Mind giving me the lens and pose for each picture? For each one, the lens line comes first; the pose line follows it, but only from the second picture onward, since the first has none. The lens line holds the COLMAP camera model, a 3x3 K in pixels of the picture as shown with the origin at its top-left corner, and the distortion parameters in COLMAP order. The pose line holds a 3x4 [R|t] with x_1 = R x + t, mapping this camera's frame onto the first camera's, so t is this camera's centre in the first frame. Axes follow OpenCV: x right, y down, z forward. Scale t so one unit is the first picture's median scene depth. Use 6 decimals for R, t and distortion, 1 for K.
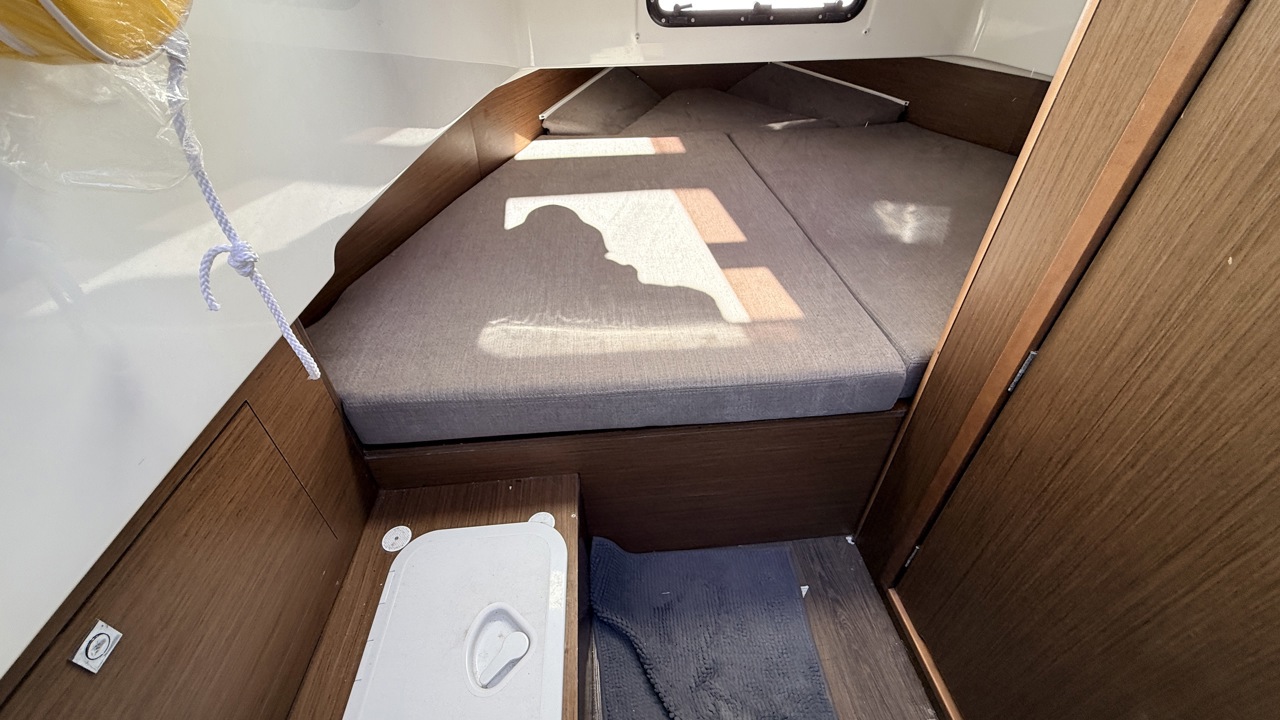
lens RADIAL K [[503.8, 0, 635.1], [0, 503.8, 360.9], [0, 0, 1]] dist [-0.001396, 0.000549]
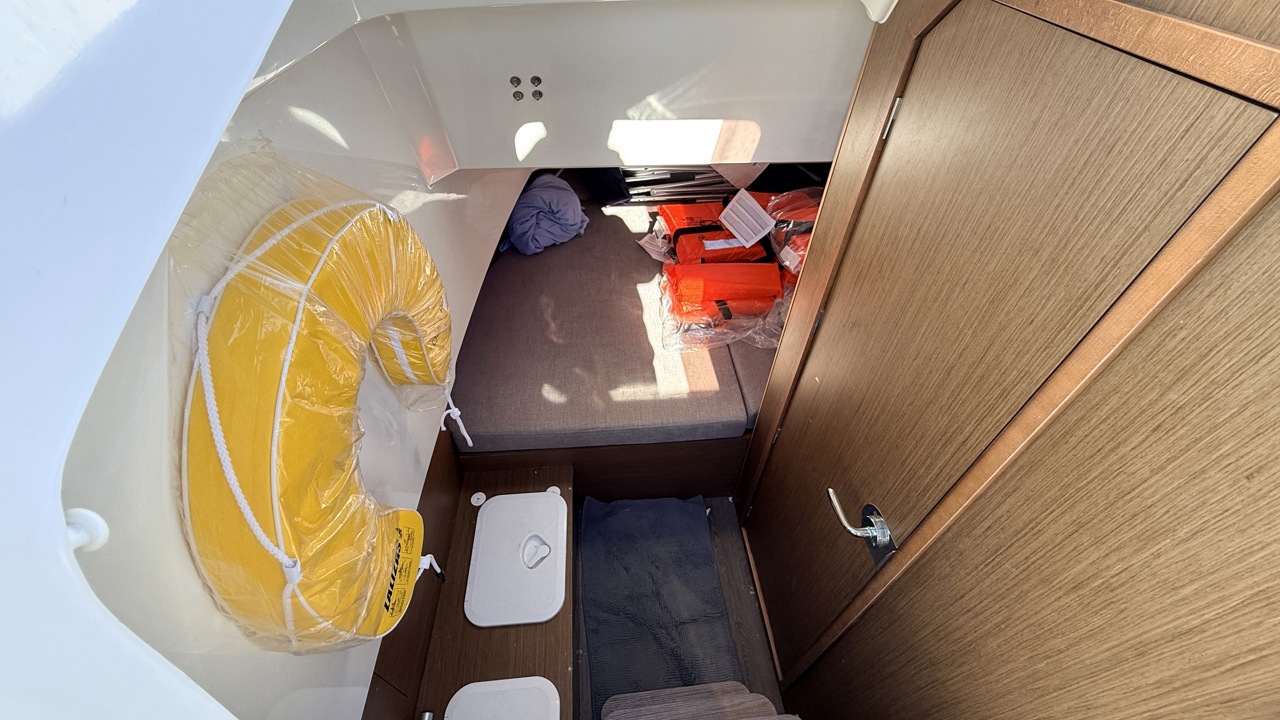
lens RADIAL K [[503.8, 0, 632.2], [0, 503.8, 361.6], [0, 0, 1]] dist [-0.001396, 0.000549]
pose [[0.999707, 0.021043, 0.011992, 0.075824], [-0.022393, 0.991705, 0.126572, -0.396452], [-0.009229, -0.126804, 0.991885, -0.791936]]
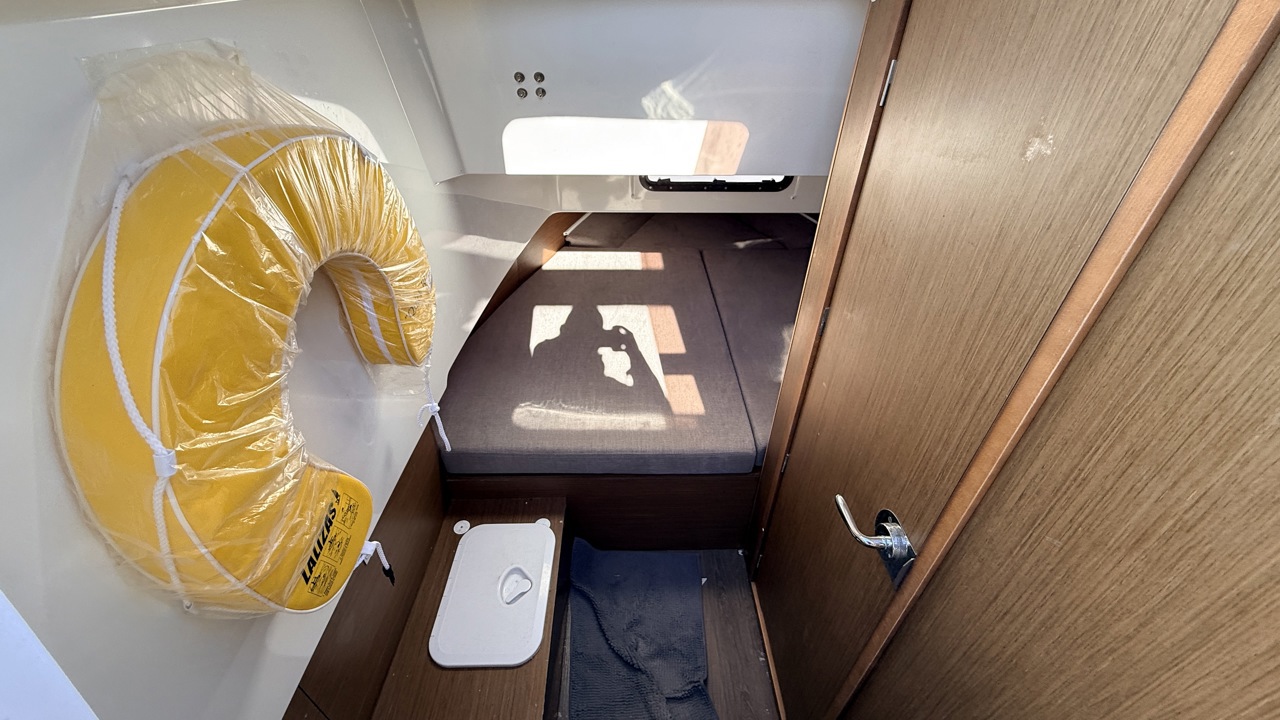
lens RADIAL K [[503.8, 0, 632.2], [0, 503.8, 361.4], [0, 0, 1]] dist [-0.001396, 0.000549]
pose [[0.997222, 0.058188, -0.046492, 0.165595], [-0.059798, 0.997630, -0.034029, -0.194456], [0.044402, 0.036714, 0.998339, -0.722142]]
